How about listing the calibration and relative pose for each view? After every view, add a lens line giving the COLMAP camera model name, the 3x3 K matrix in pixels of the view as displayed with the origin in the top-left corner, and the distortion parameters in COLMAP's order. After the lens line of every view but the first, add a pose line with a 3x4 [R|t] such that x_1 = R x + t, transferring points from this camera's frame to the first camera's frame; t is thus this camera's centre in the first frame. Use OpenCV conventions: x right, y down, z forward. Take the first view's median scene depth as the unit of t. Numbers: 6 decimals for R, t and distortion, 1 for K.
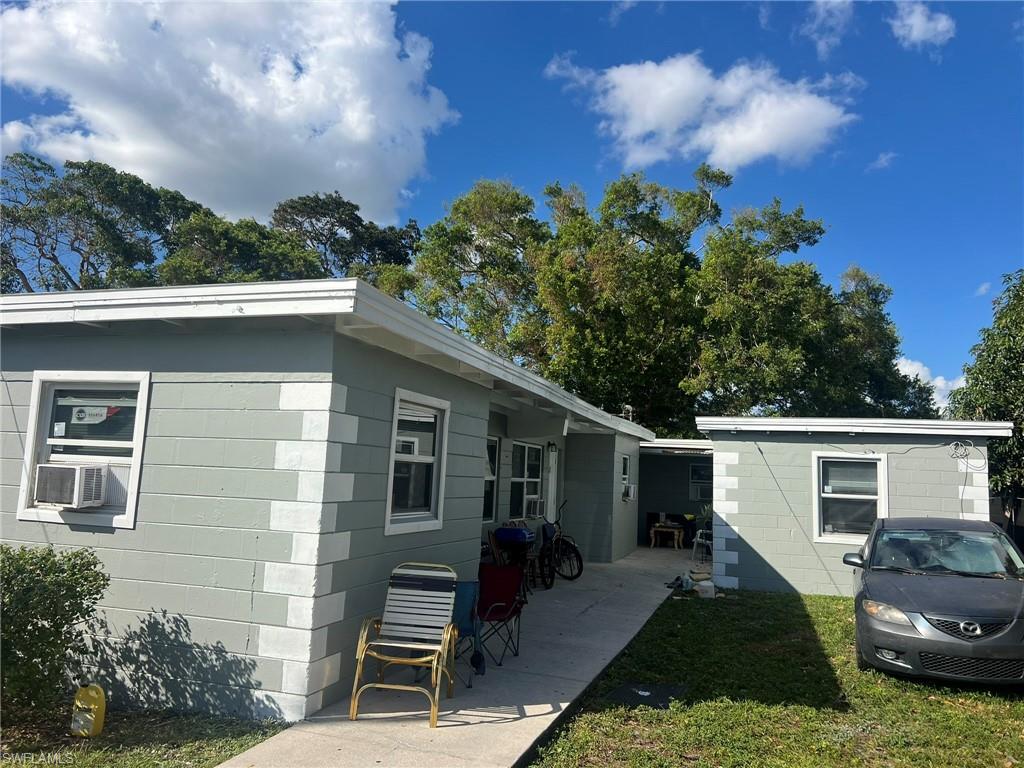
lens RADIAL K [[772.2, 0, 525.7], [0, 772.2, 379.8], [0, 0, 1]] dist [0.071062, -0.084902]
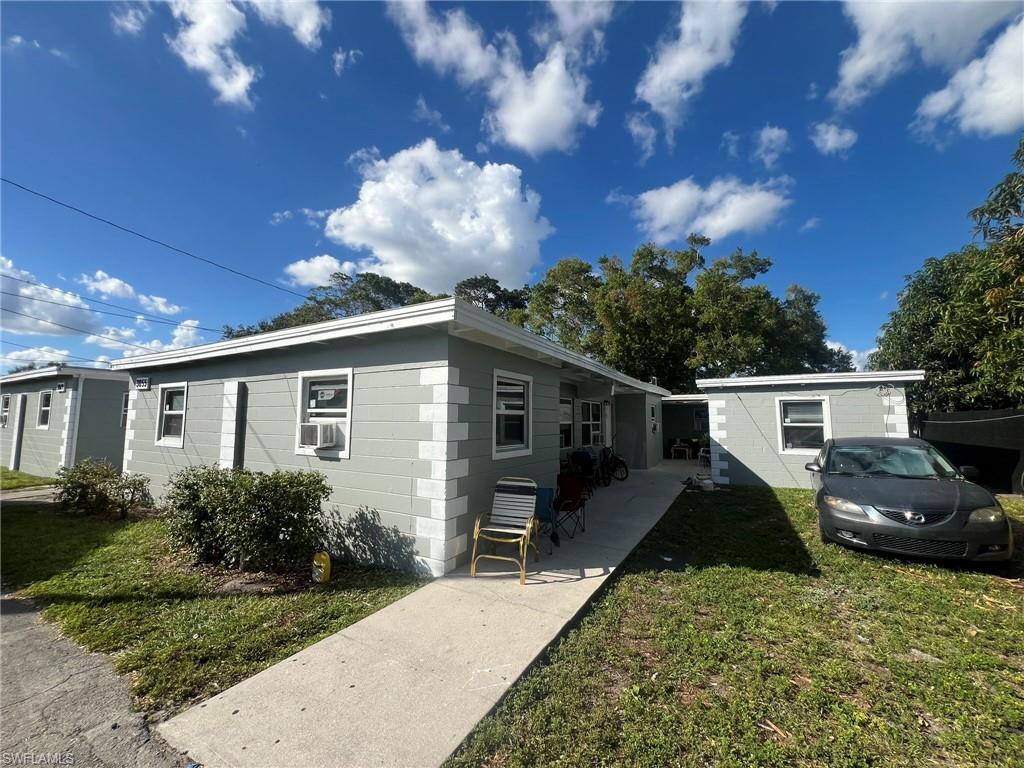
lens RADIAL K [[407.2, 0, 512.5], [0, 407.2, 379.5], [0, 0, 1]] dist [-0.001557, 0.000284]
pose [[0.976798, -0.059023, -0.205869, 0.029850], [0.063213, 0.997904, 0.013827, 0.016475], [0.204621, -0.026519, 0.978482, 0.127199]]
